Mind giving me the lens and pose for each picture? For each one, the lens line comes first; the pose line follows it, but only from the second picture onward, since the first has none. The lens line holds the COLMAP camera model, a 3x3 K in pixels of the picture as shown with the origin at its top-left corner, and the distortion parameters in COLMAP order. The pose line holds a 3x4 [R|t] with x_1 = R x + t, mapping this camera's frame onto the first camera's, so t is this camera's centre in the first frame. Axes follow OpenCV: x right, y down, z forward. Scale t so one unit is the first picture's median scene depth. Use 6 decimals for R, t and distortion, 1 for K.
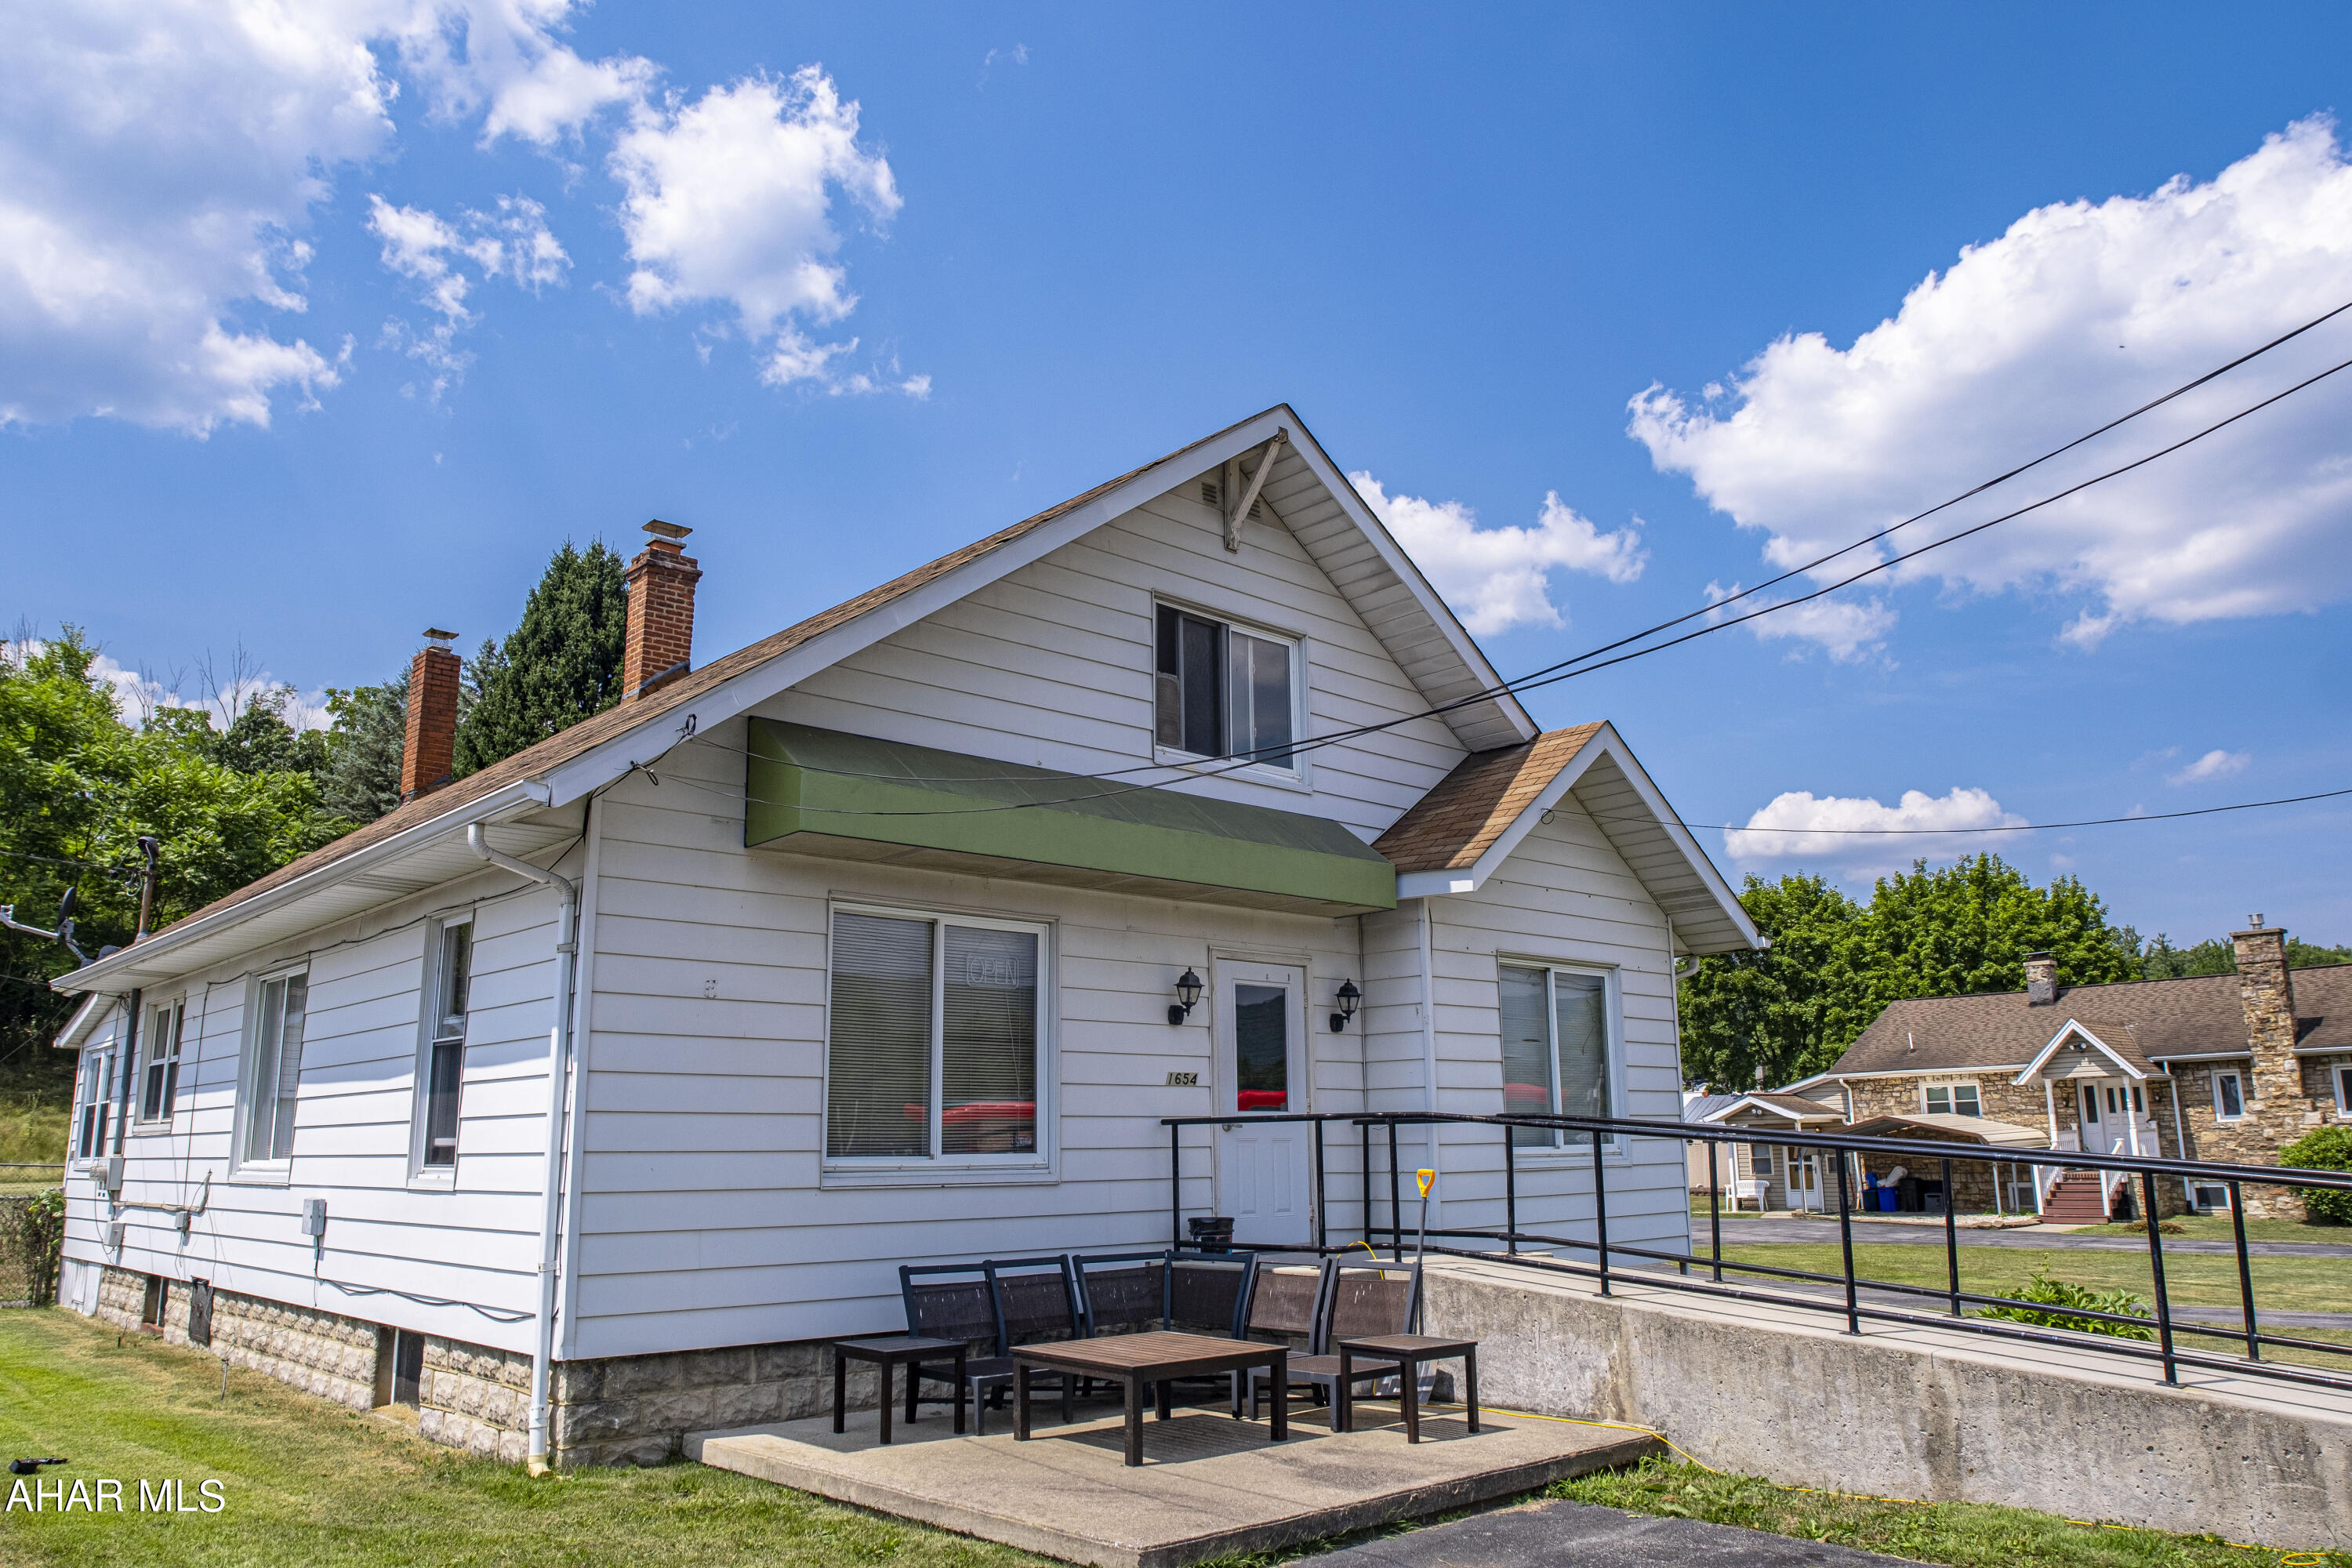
lens RADIAL K [[1697.2, 0, 1176.0], [0, 1697.2, 784.0], [0, 0, 1]] dist [-0.076241, 0.065610]
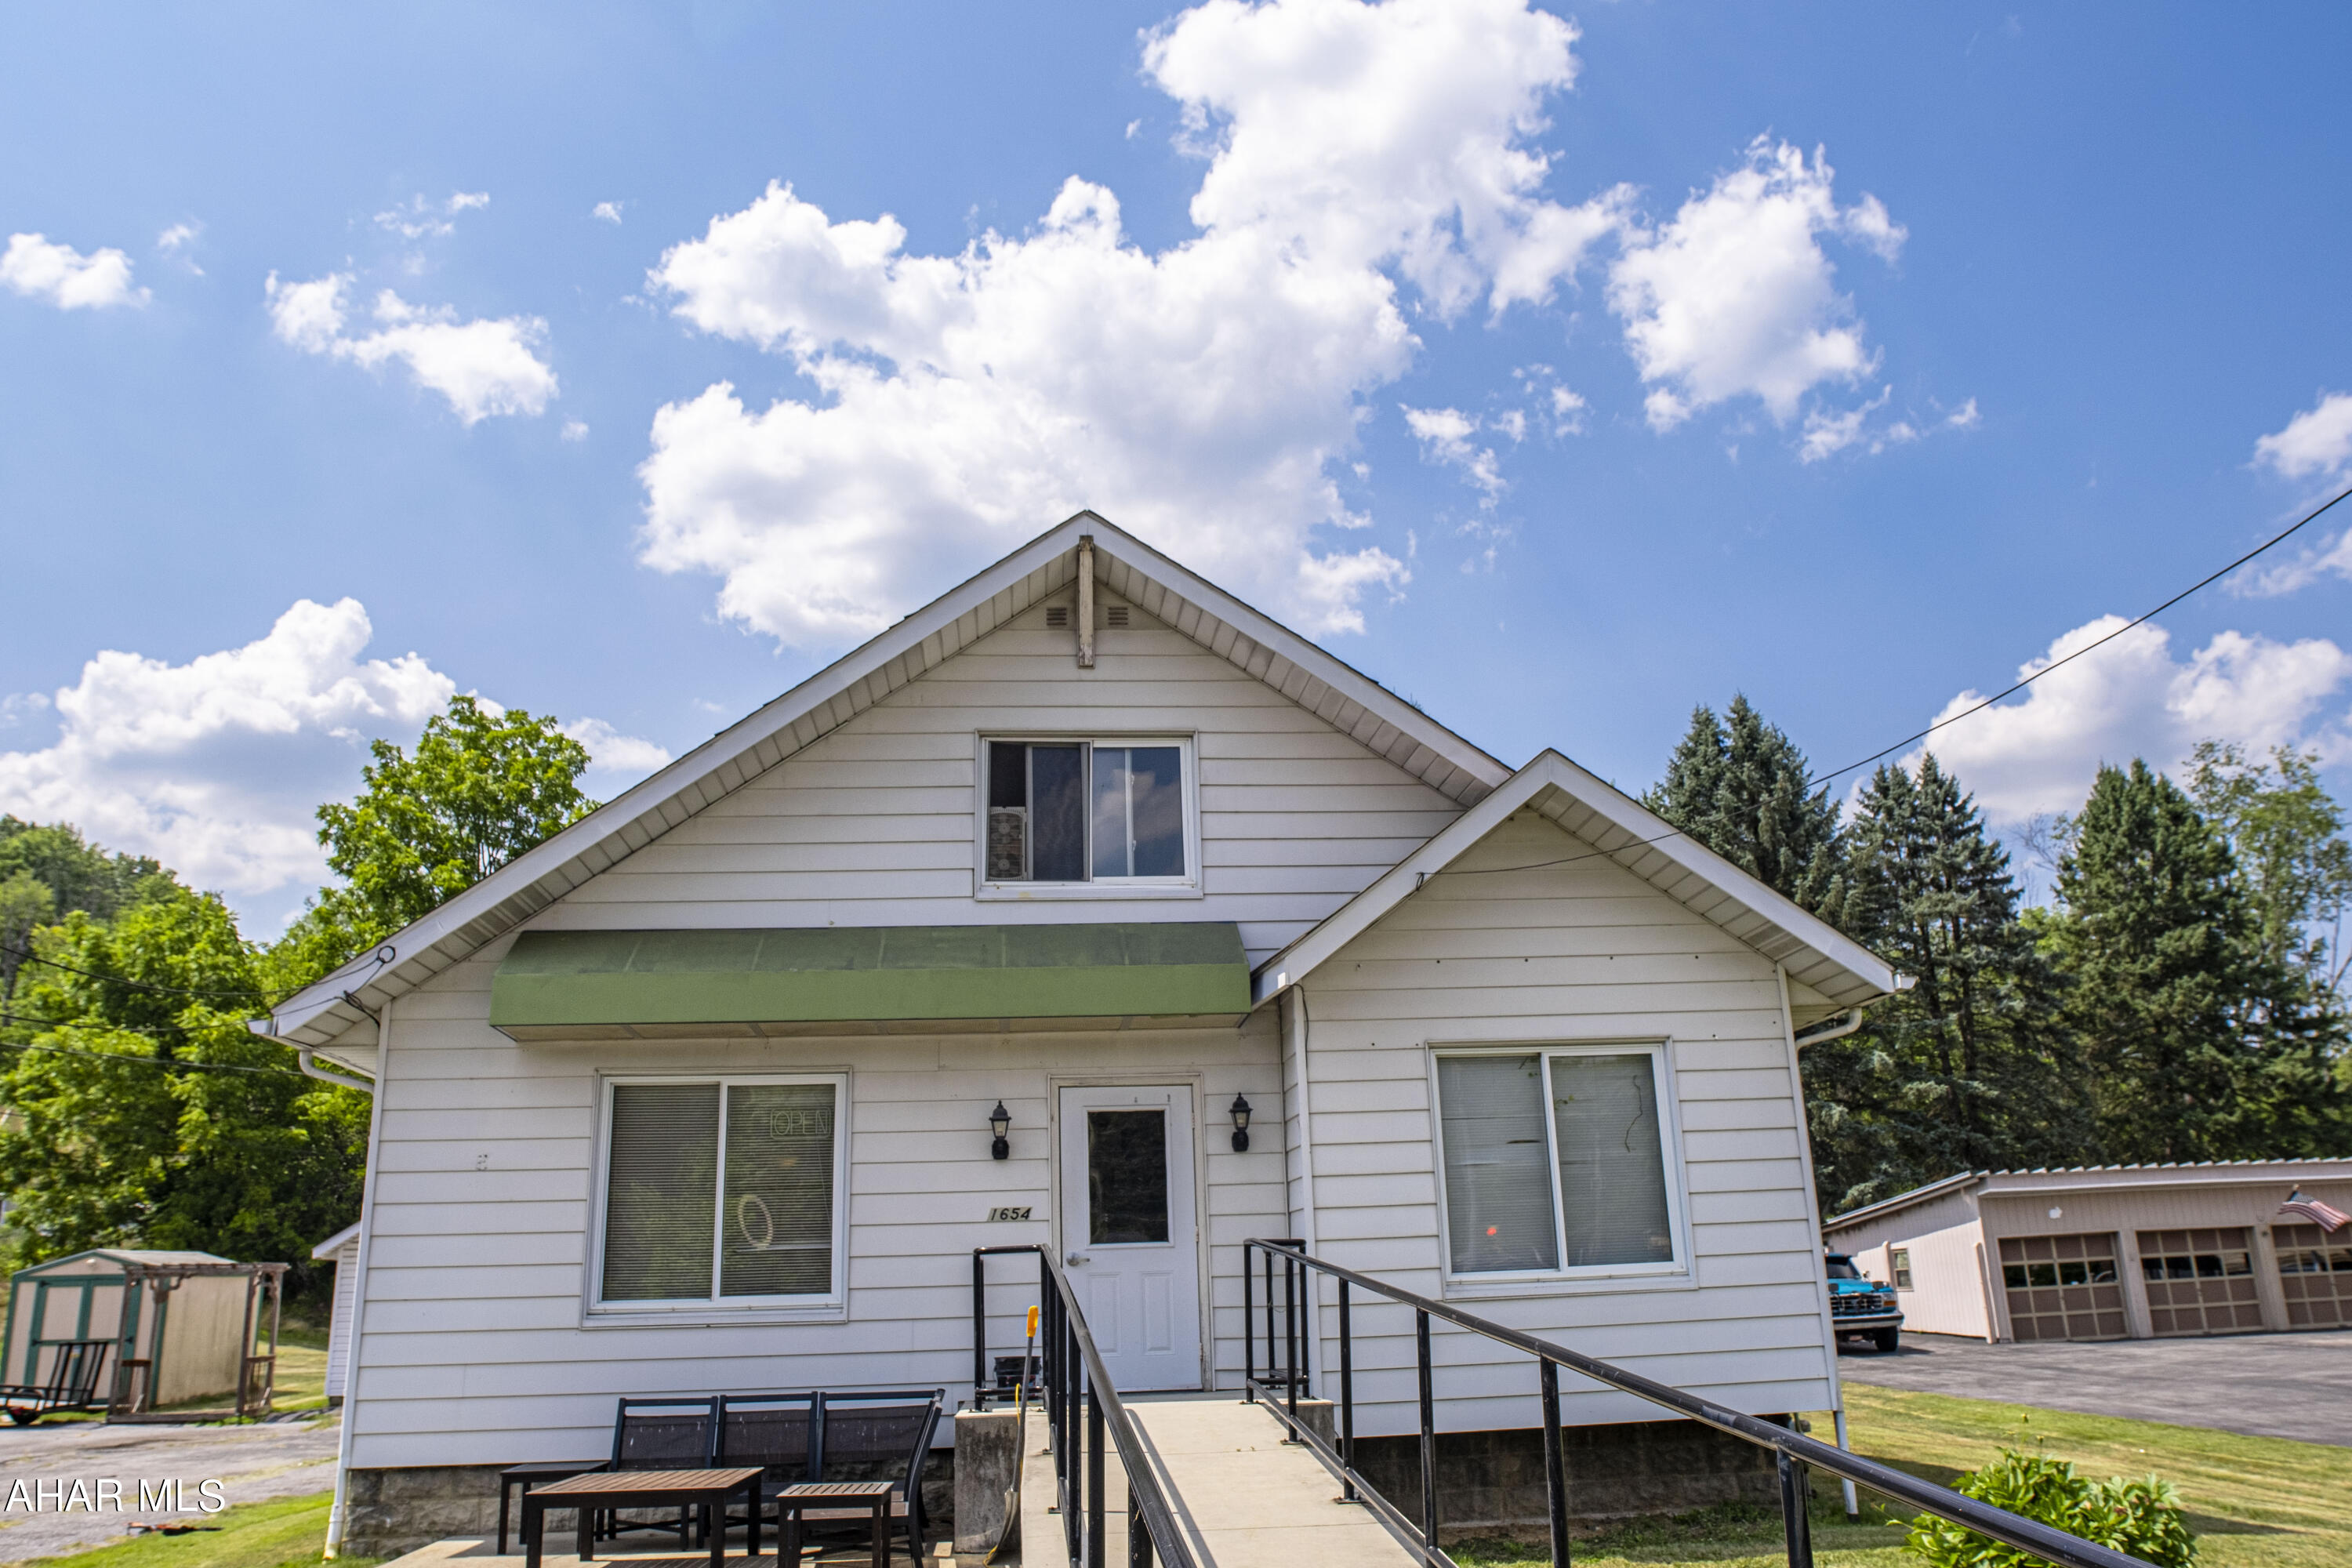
lens RADIAL K [[1697.2, 0, 1176.0], [0, 1697.2, 784.0], [0, 0, 1]] dist [-0.076241, 0.065610]
pose [[0.785302, -0.191769, -0.588664, 0.673701], [0.153836, 0.981440, -0.114500, 0.052463], [0.599696, -0.000641, 0.800228, 0.254118]]
